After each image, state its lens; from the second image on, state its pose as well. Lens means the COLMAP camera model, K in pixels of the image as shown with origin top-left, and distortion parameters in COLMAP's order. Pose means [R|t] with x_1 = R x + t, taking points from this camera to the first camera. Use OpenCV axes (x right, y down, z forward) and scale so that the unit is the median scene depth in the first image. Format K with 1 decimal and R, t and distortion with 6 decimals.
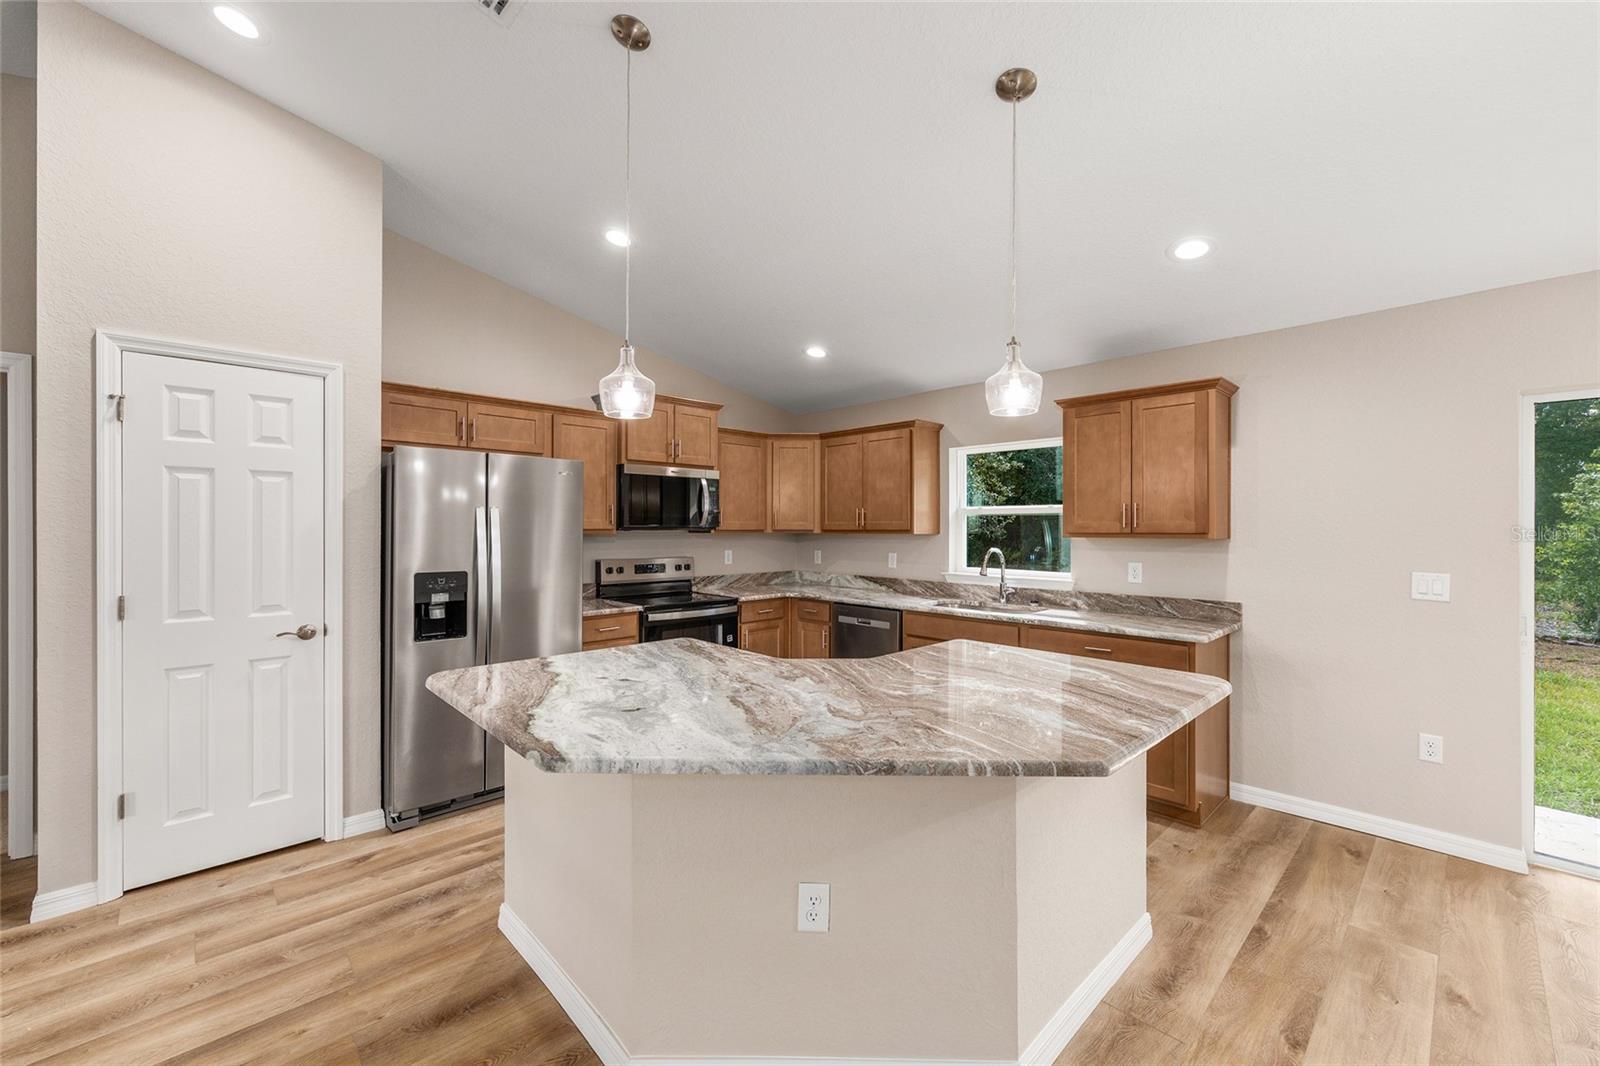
lens RADIAL K [[643.2, 0, 804.5], [0, 643.2, 527.7], [0, 0, 1]] dist [-0.002560, 0.000762]
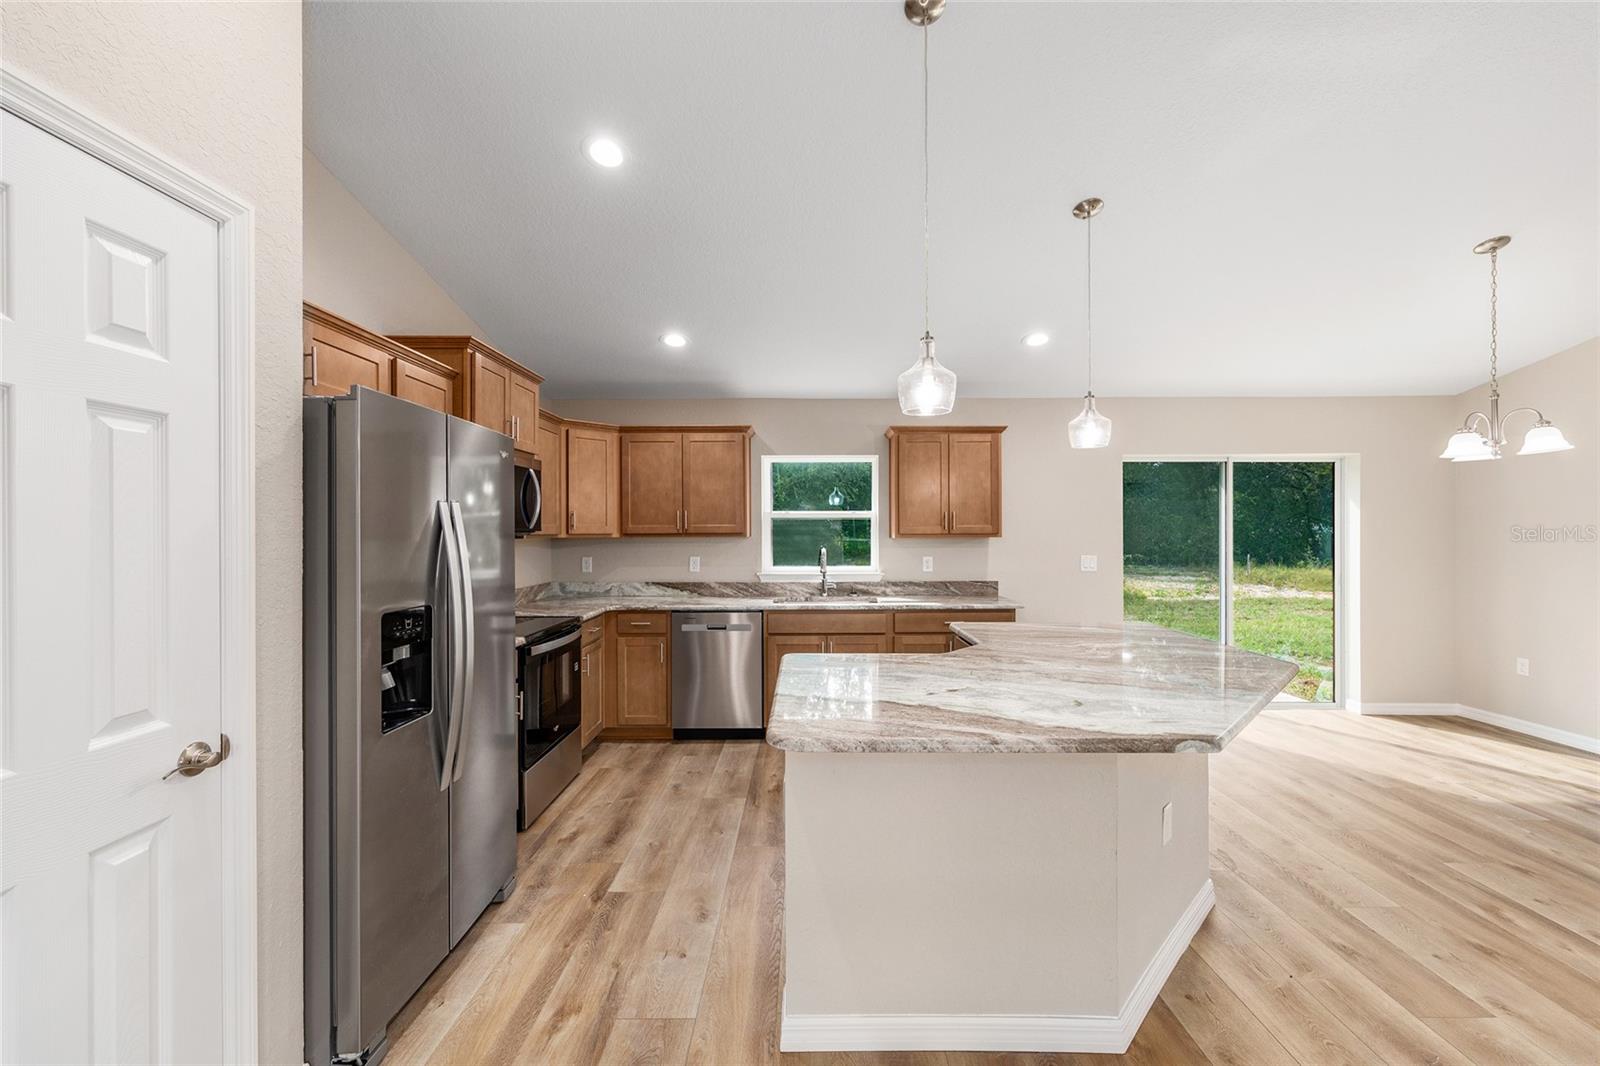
lens RADIAL K [[641.1, 0, 806.4], [0, 641.1, 529.4], [0, 0, 1]] dist [-0.006135, 0.002745]
pose [[0.694822, -0.002916, 0.719176, -0.553198], [0.004369, 0.999990, -0.000166, -0.001649], [-0.719169, 0.003258, 0.694828, 0.245514]]
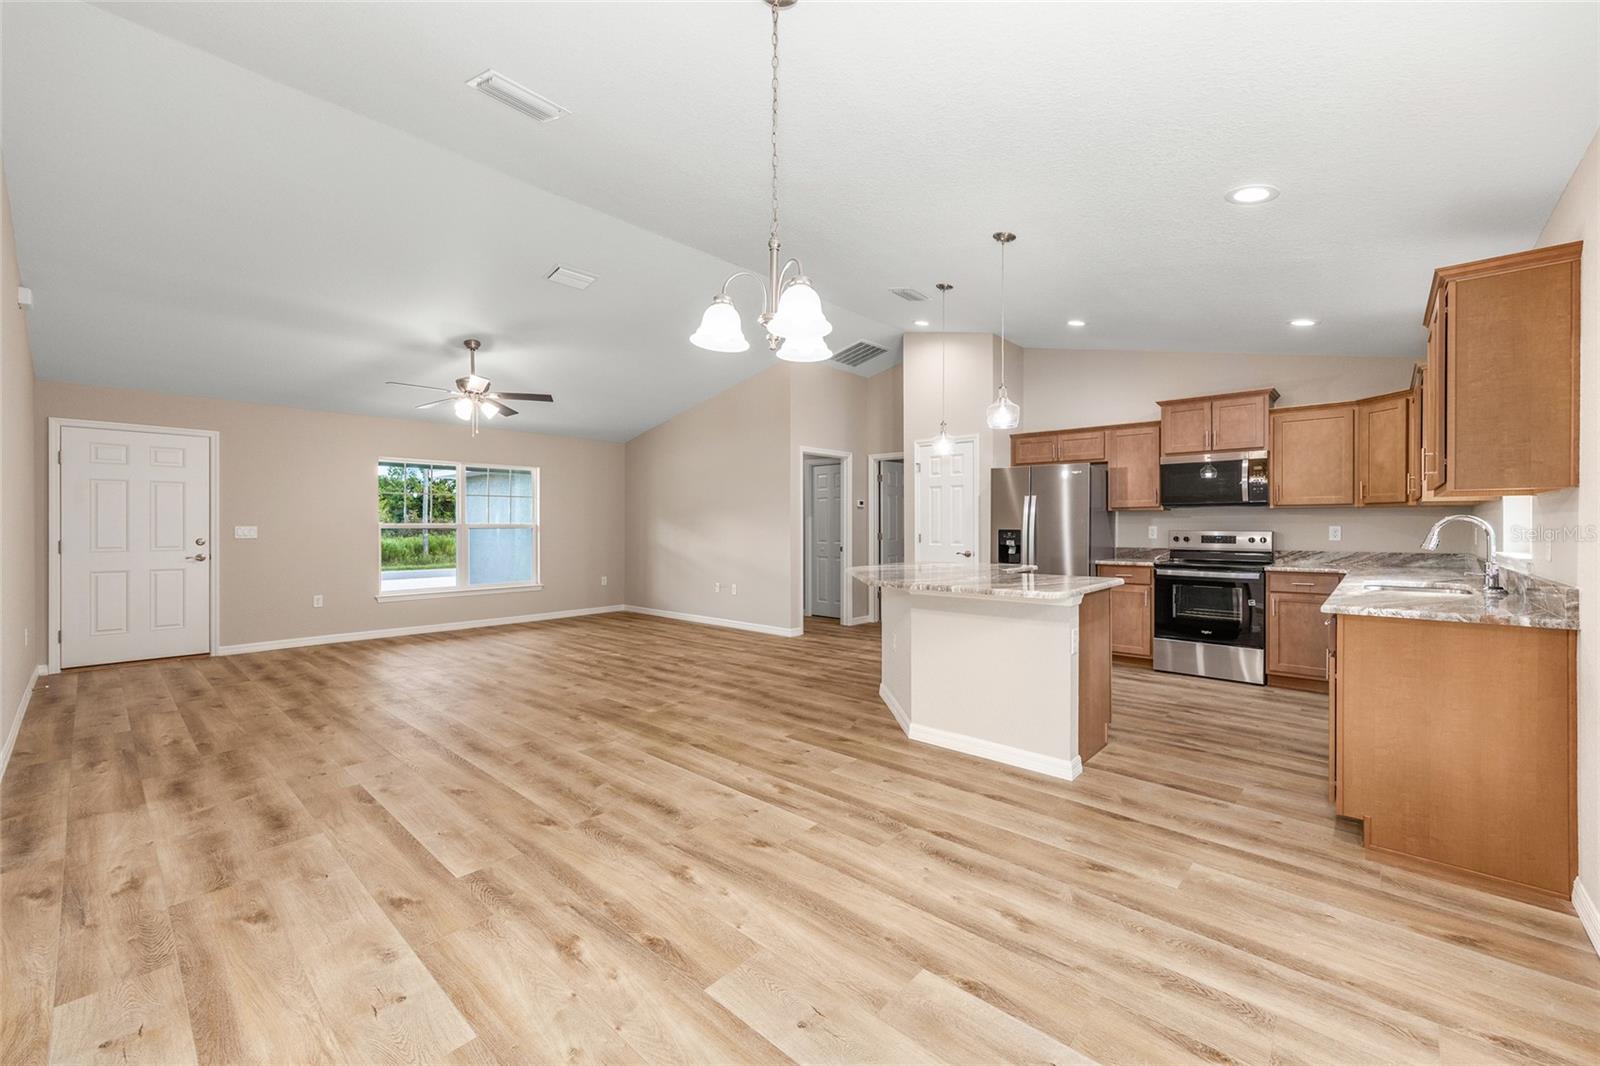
lens RADIAL K [[641.1, 0, 806.4], [0, 641.1, 529.4], [0, 0, 1]] dist [-0.006135, 0.002745]
pose [[0.075753, 0.003505, -0.997120, 1.020563], [0.001293, 0.999993, 0.003614, 0.045574], [0.997126, -0.001563, 0.075748, 0.172958]]
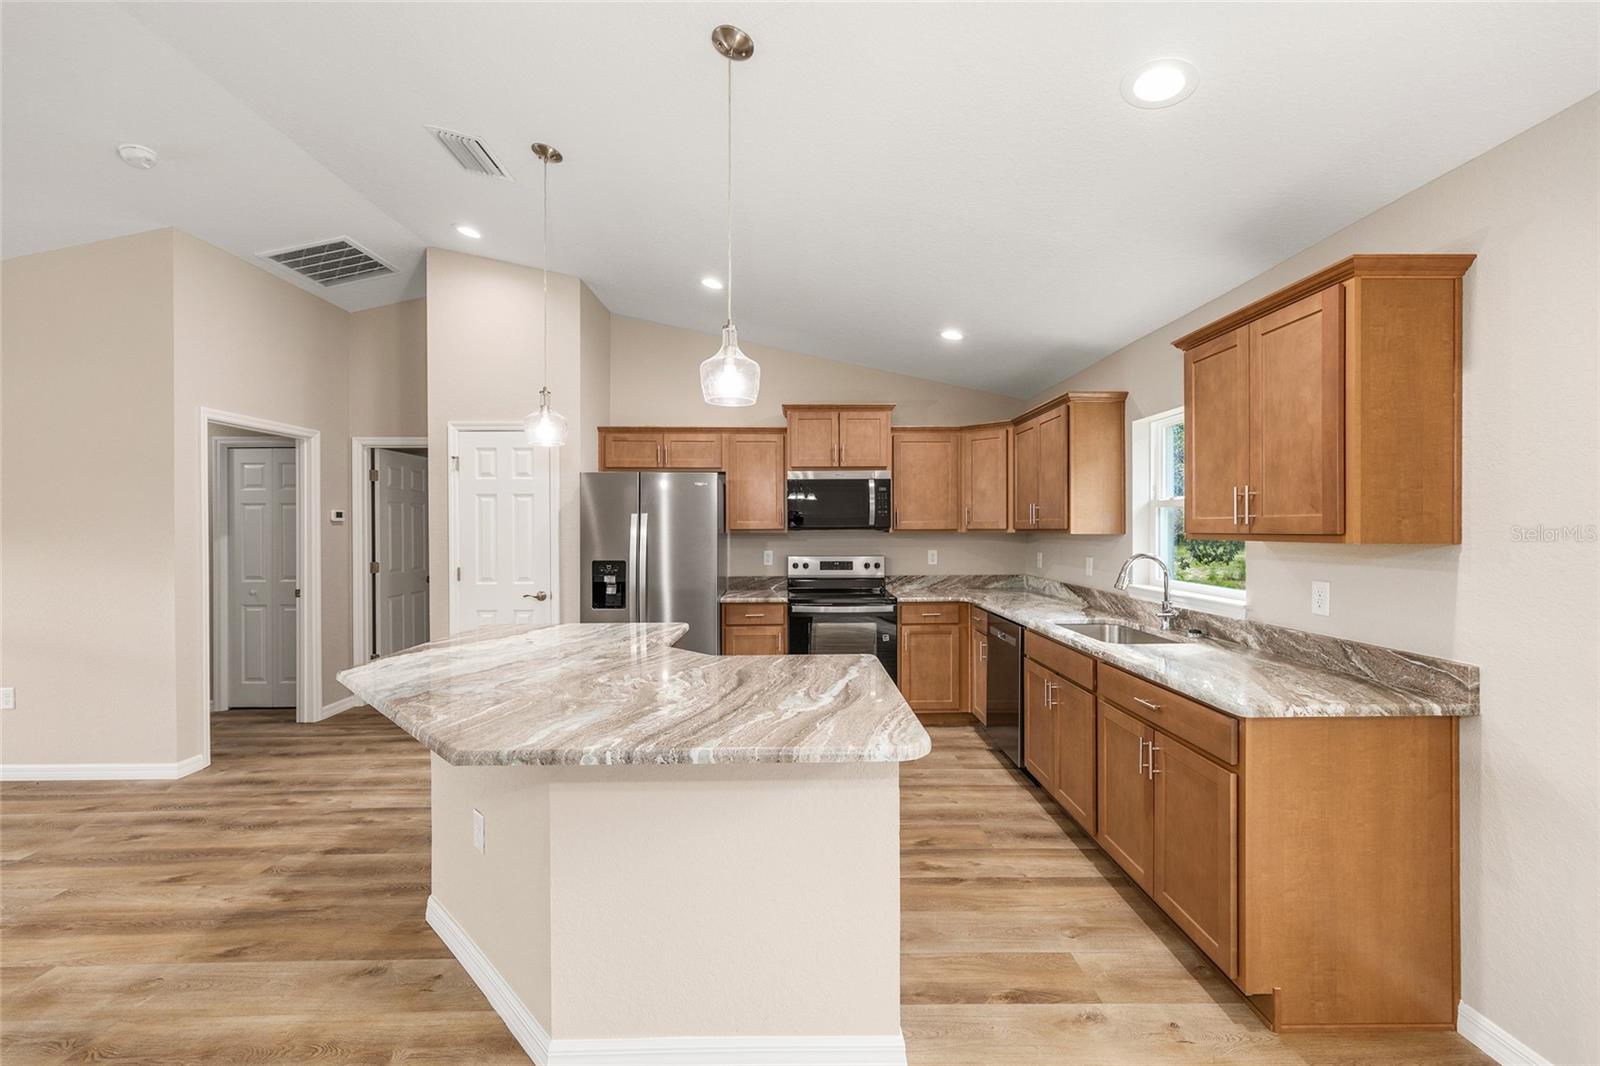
lens RADIAL K [[641.1, 0, 806.4], [0, 641.1, 529.4], [0, 0, 1]] dist [-0.006135, 0.002745]
pose [[0.735345, -0.002428, -0.677688, 0.521314], [0.004848, 0.999987, 0.001677, 0.000989], [0.677675, -0.004519, 0.735347, 0.203742]]
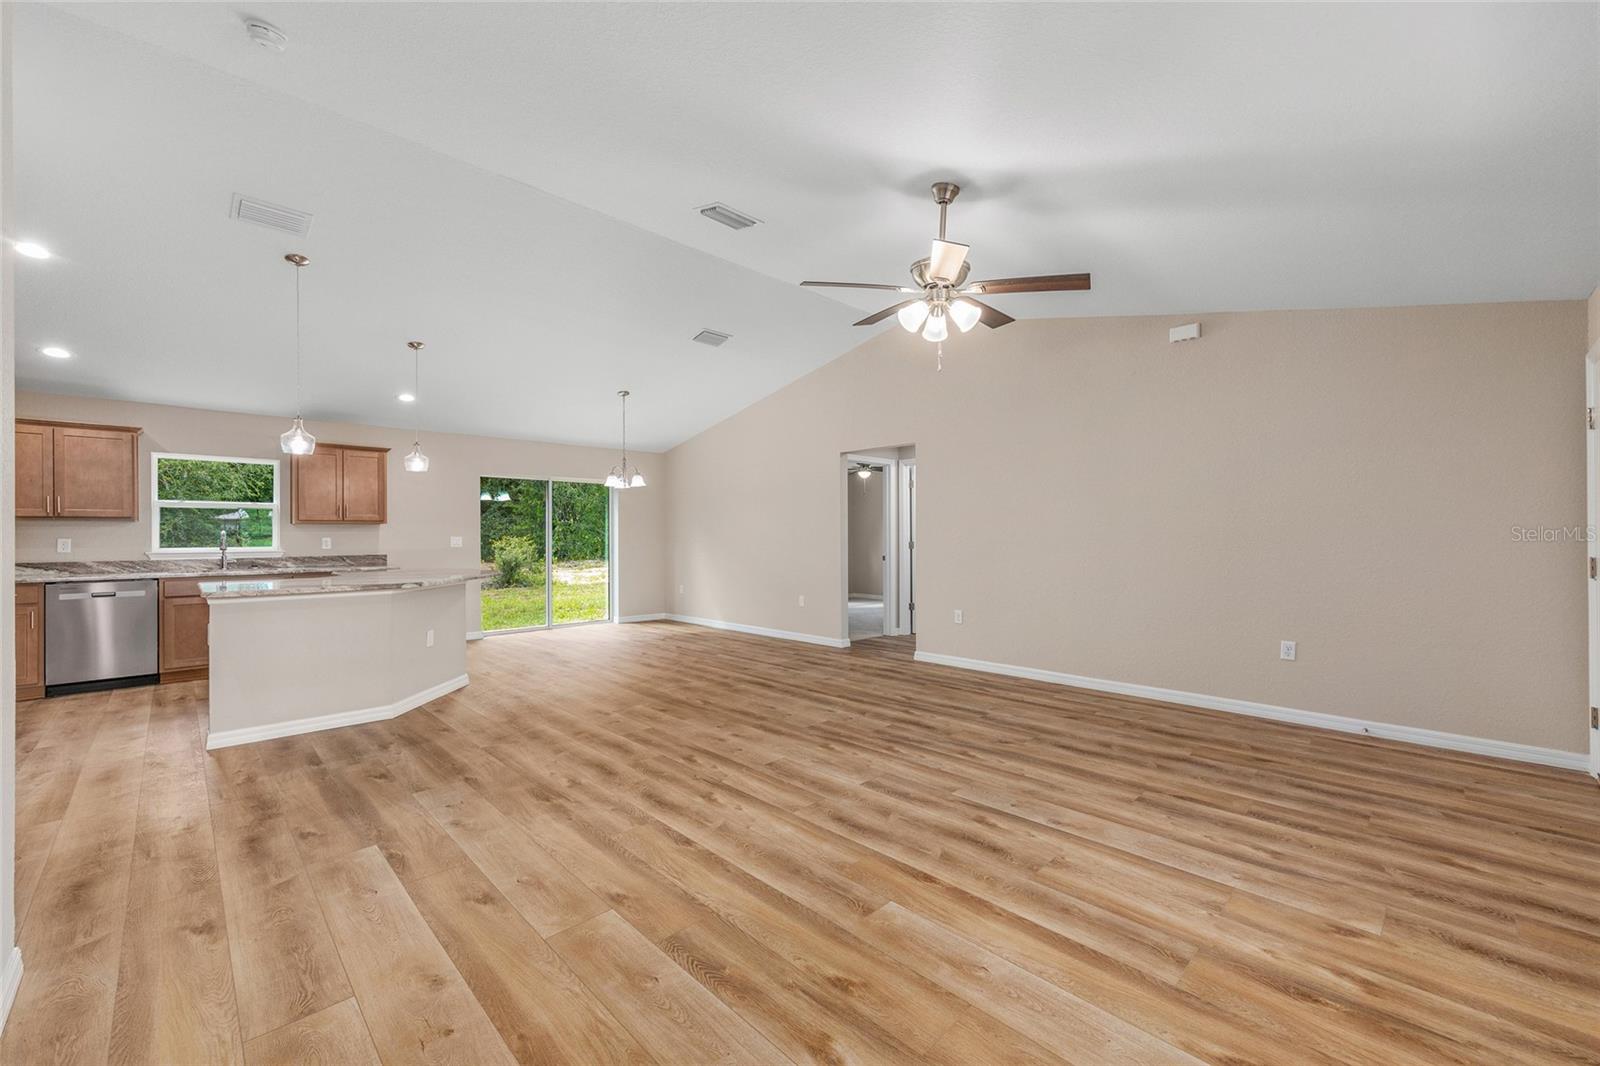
lens RADIAL K [[642.0, 0, 800.0], [0, 642.0, 533.0], [0, 0, 1]] dist [0.003016, 0.000347]
pose [[-0.006283, -0.002122, 0.999978, -1.175190], [0.001628, 0.999996, 0.002132, 0.036337], [-0.999979, 0.001641, -0.006279, -0.278208]]
